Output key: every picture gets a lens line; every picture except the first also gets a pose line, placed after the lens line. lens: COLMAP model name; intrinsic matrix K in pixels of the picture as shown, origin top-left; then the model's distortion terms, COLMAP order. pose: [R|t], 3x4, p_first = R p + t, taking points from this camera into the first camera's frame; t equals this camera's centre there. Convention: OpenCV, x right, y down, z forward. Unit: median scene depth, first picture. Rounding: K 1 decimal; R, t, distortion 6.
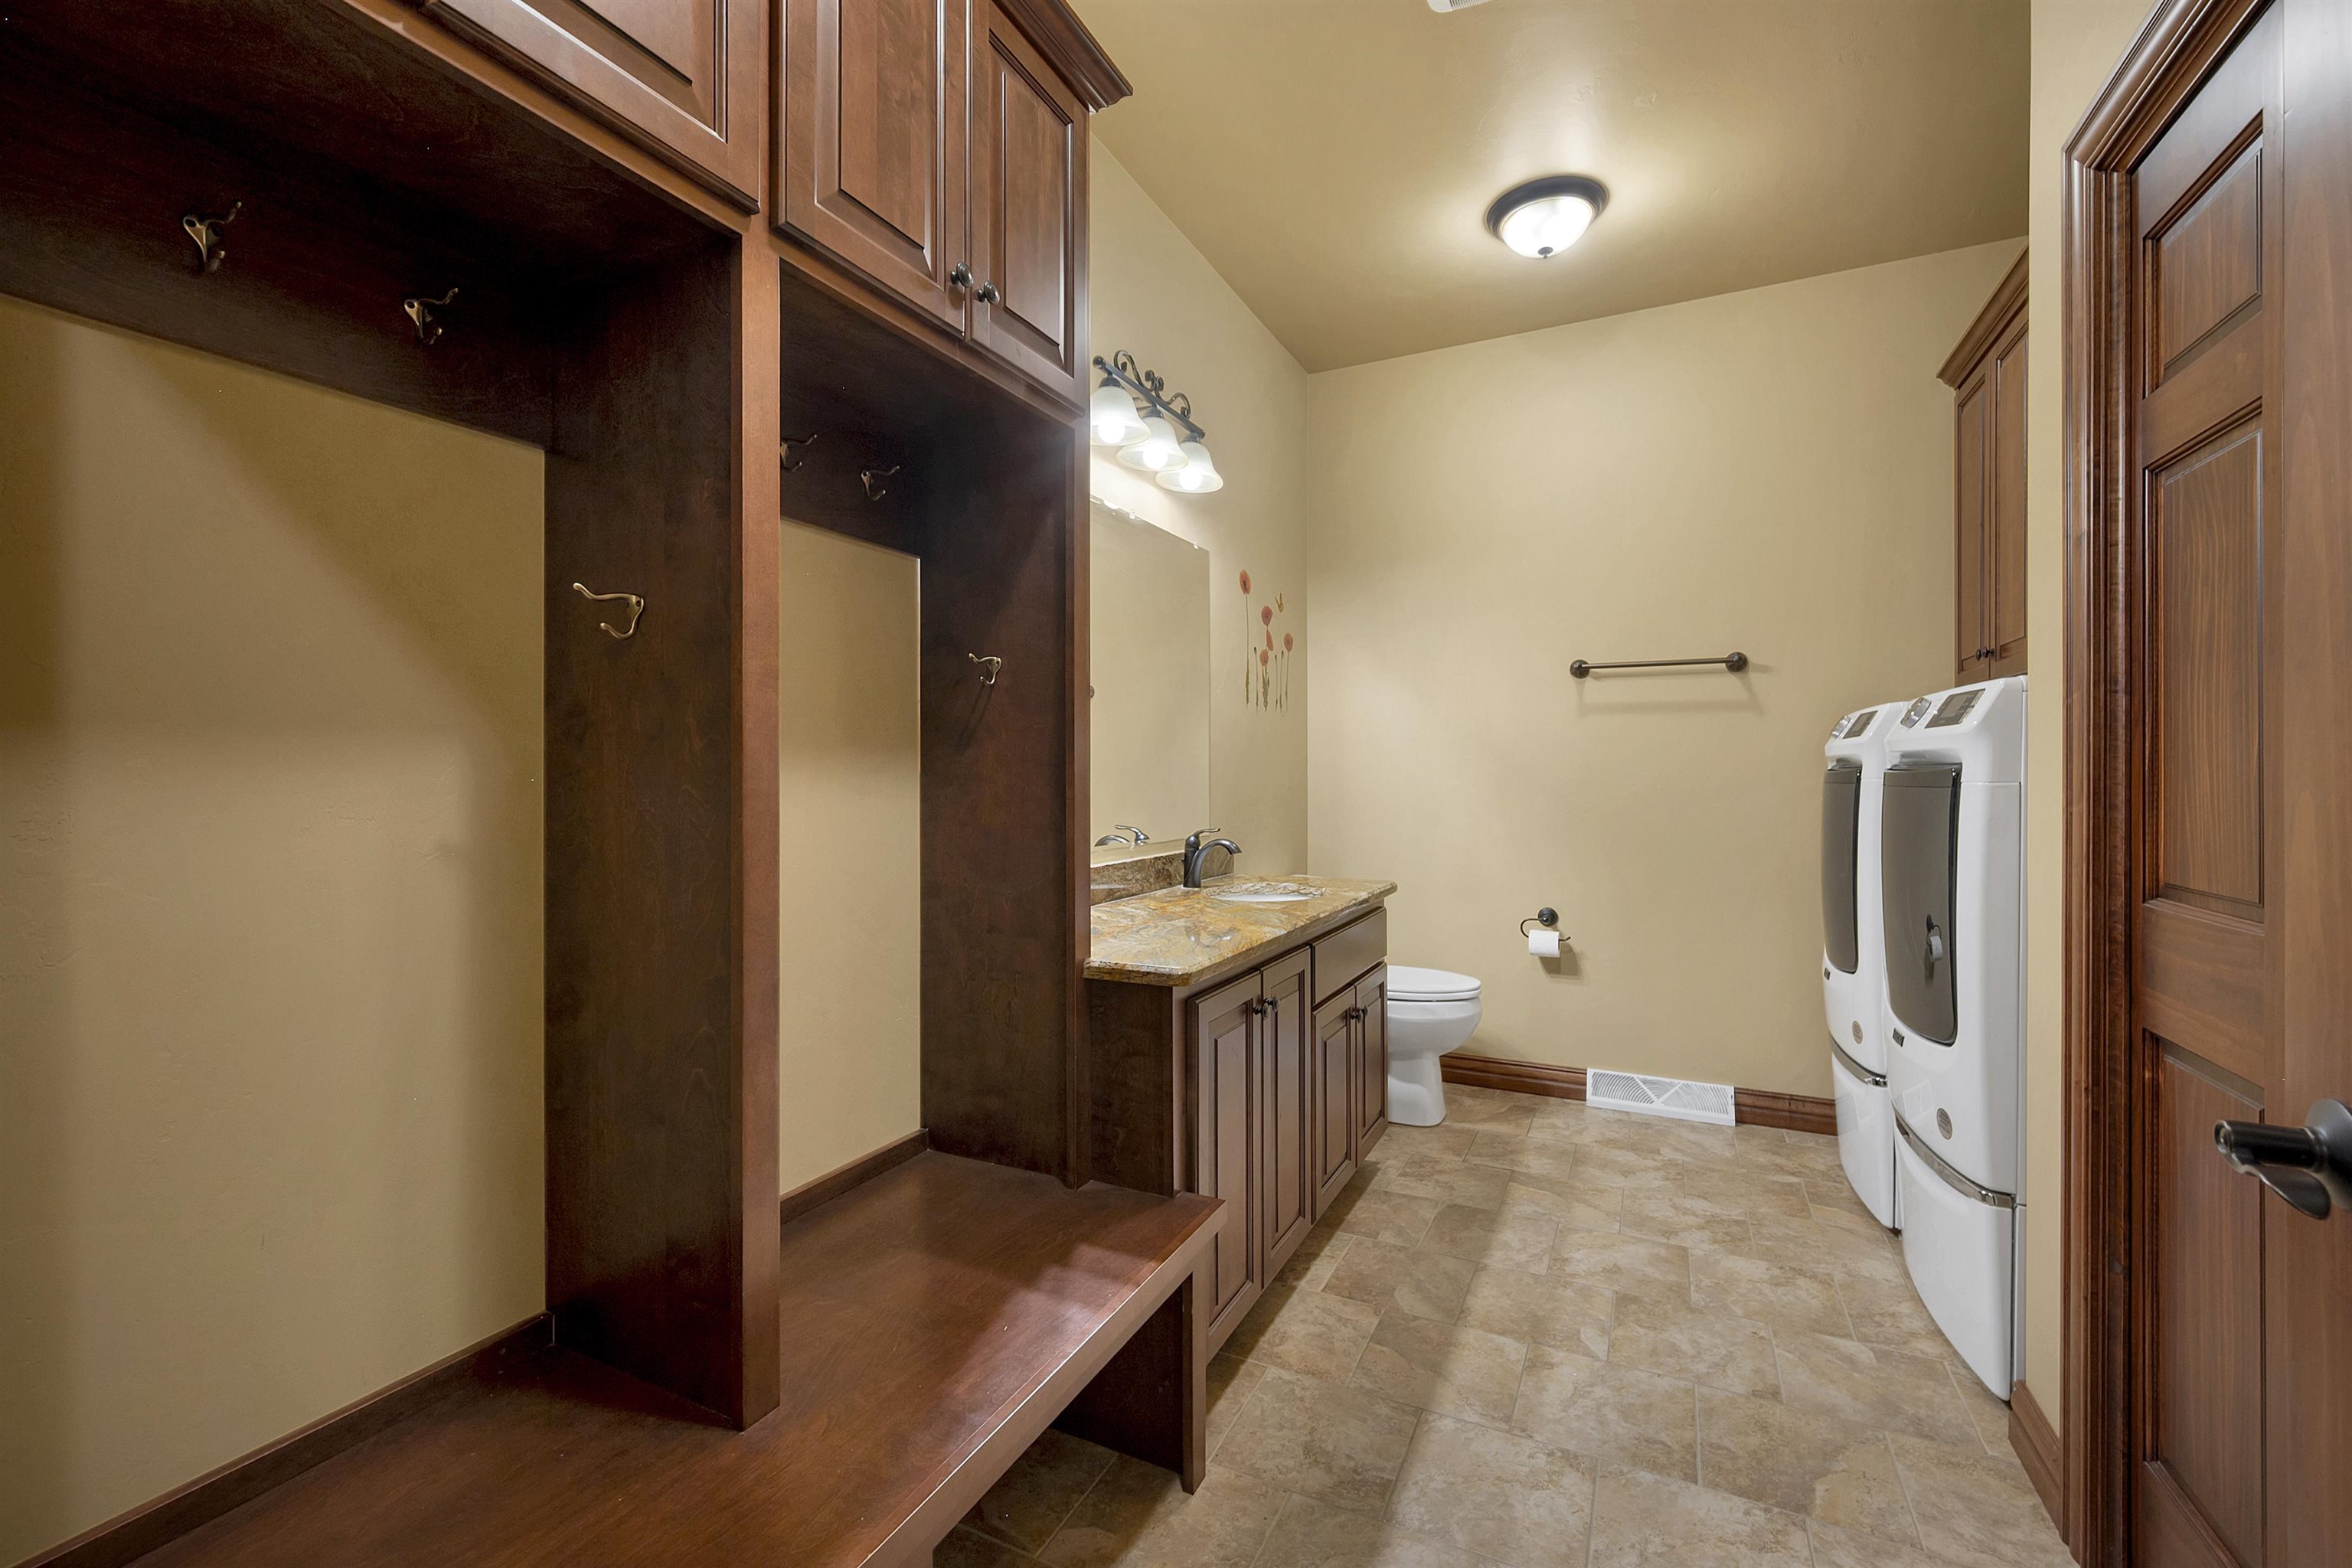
lens RADIAL K [[950.1, 0, 1178.2], [0, 950.1, 780.4], [0, 0, 1]] dist [-0.001926, 0.000634]
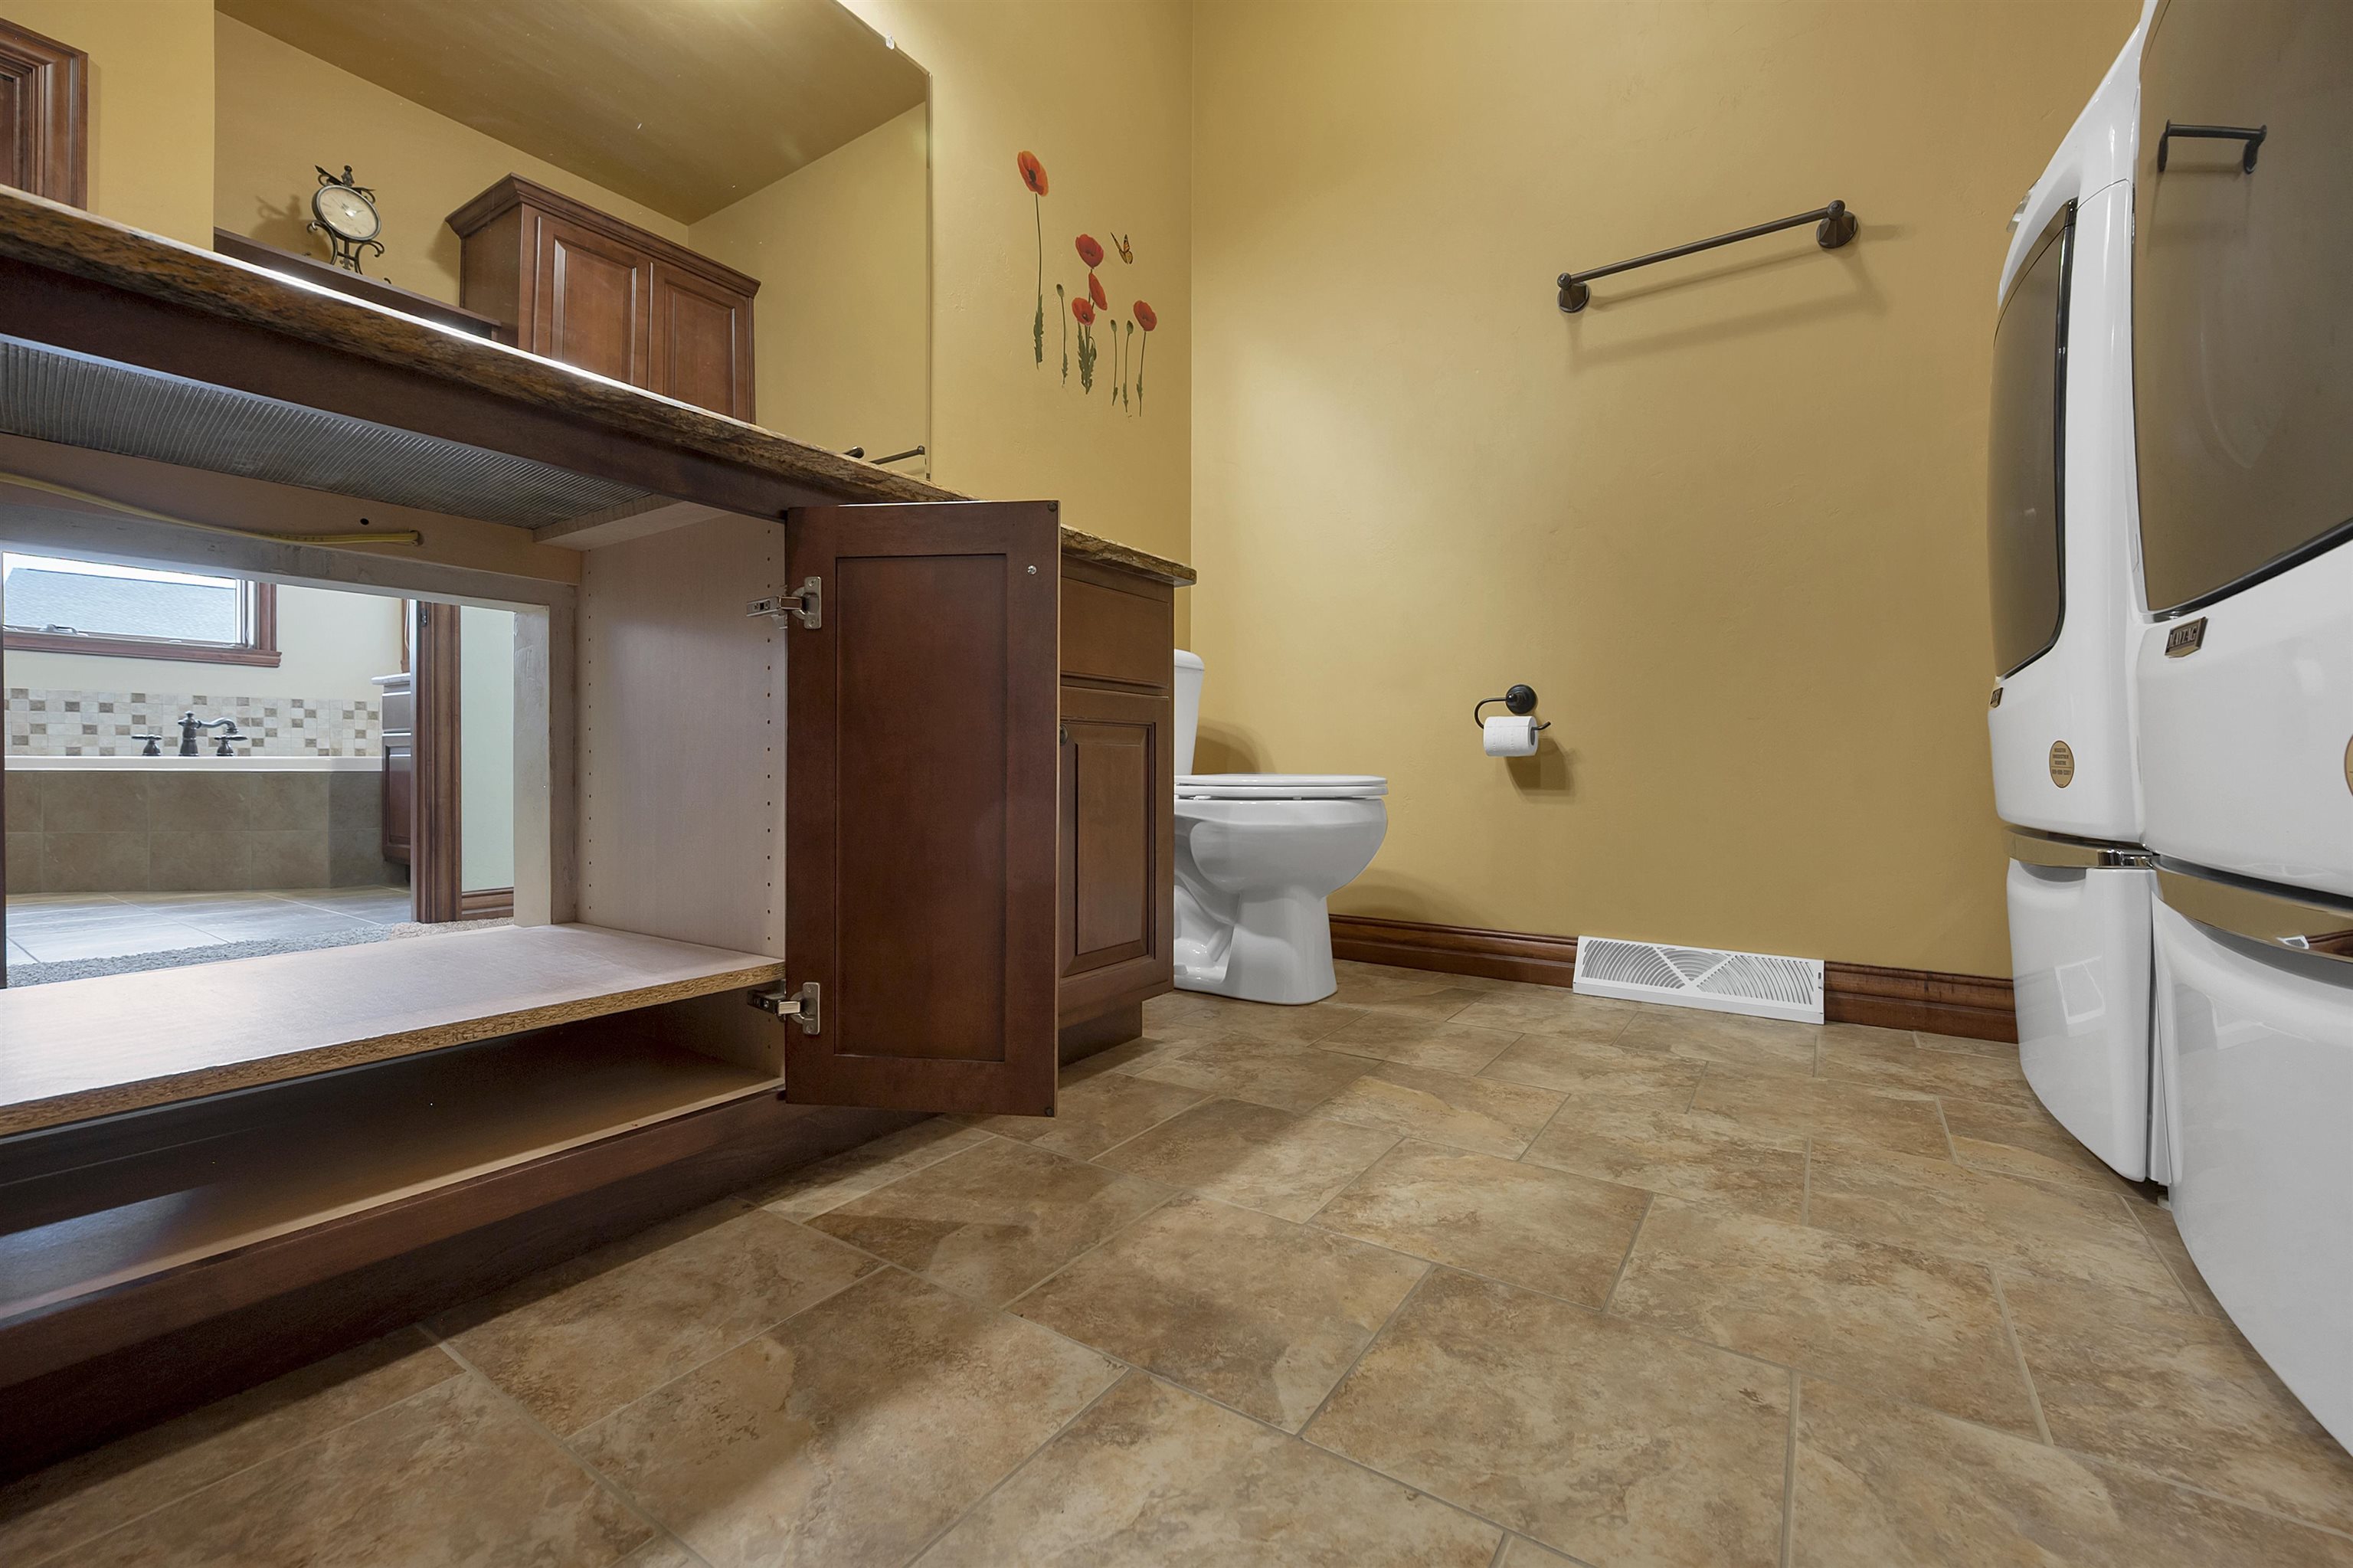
lens RADIAL K [[953.4, 0, 1176.7], [0, 953.4, 773.1], [0, 0, 1]] dist [-0.001773, 0.000328]
pose [[0.991965, 0.008016, -0.126260, 0.324702], [-0.007228, 0.999951, 0.006698, 0.255105], [0.126307, -0.005732, 0.991975, 0.455137]]
